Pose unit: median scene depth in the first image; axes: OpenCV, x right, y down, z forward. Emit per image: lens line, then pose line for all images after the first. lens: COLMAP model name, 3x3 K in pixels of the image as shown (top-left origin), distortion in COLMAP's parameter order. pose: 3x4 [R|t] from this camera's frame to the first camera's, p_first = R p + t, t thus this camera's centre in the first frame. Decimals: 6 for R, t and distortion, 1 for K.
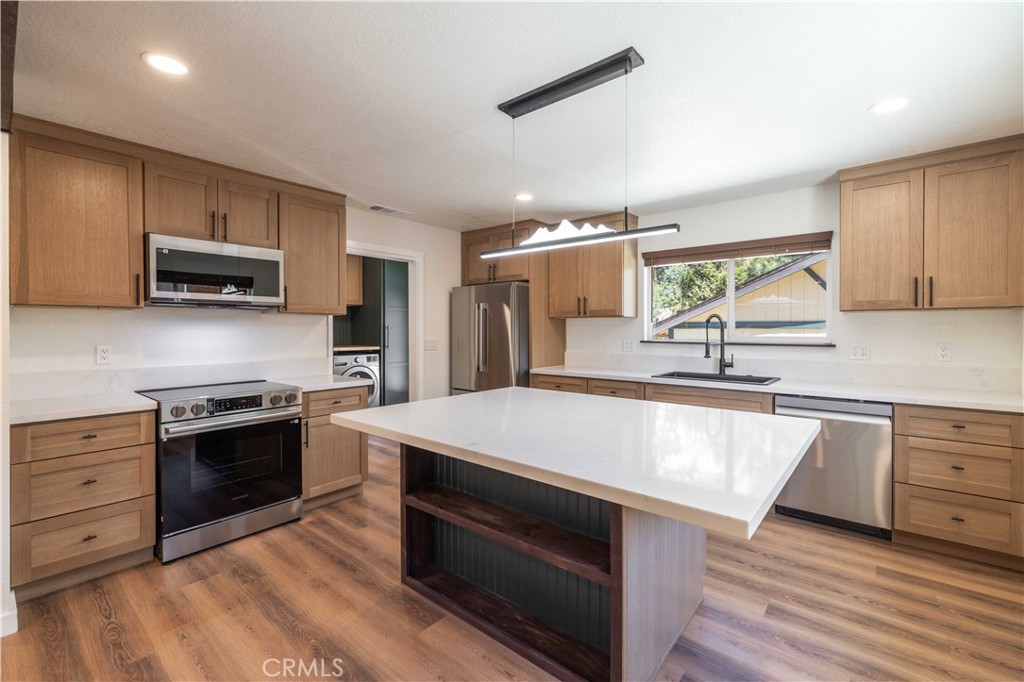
lens RADIAL K [[436.5, 0, 514.0], [0, 436.5, 331.7], [0, 0, 1]] dist [0.000032, -0.000217]
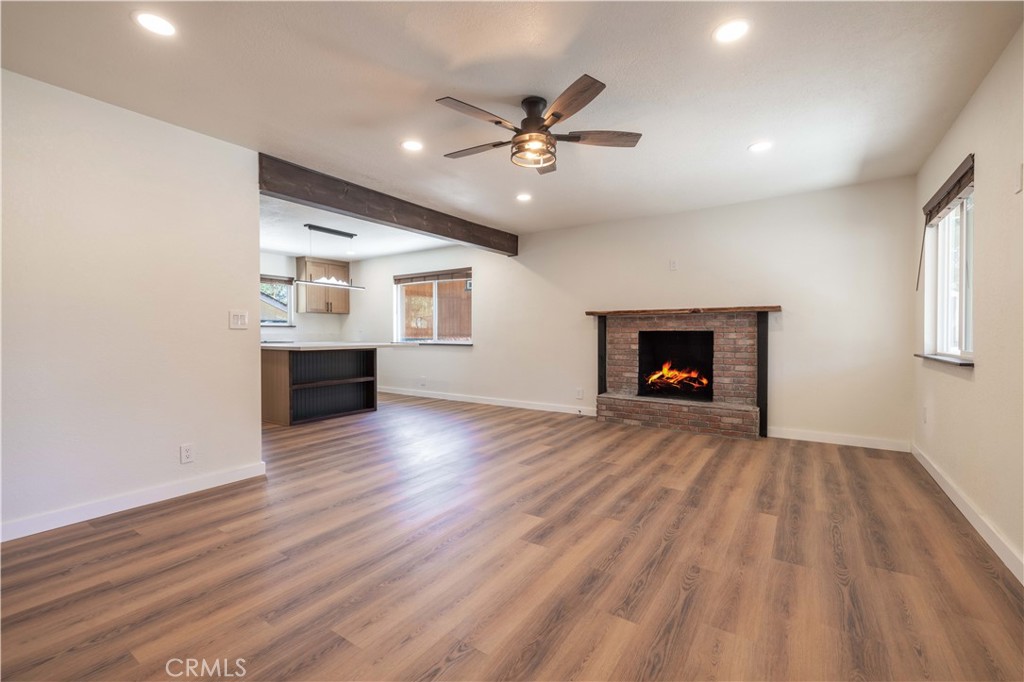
lens RADIAL K [[432.5, 0, 484.1], [0, 432.5, 339.8], [0, 0, 1]] dist [-0.000661, -0.000008]
pose [[-0.042691, -0.015798, 0.998963, -1.899693], [0.001354, 0.999873, 0.015870, 0.078946], [-0.999087, 0.002030, -0.042664, 0.080106]]
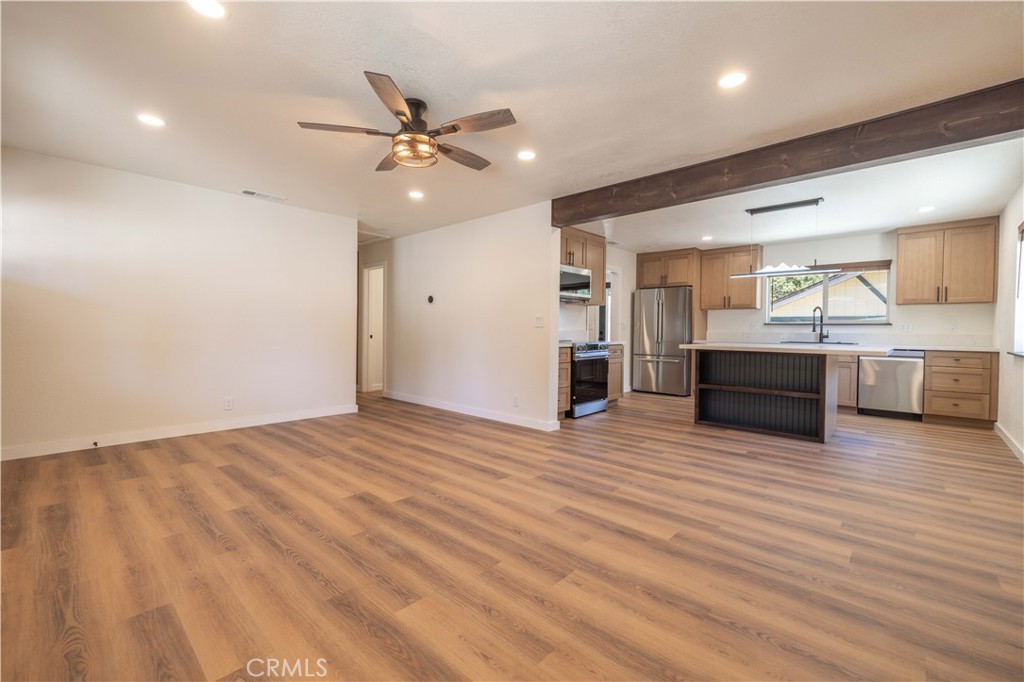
lens RADIAL K [[423.4, 0, 528.7], [0, 423.4, 336.9], [0, 0, 1]] dist [-0.000732, -0.000301]
pose [[0.999276, 0.009969, -0.036727, -0.787927], [-0.009410, 0.999838, 0.015364, 0.081822], [0.036874, -0.015007, 0.999207, -0.903968]]
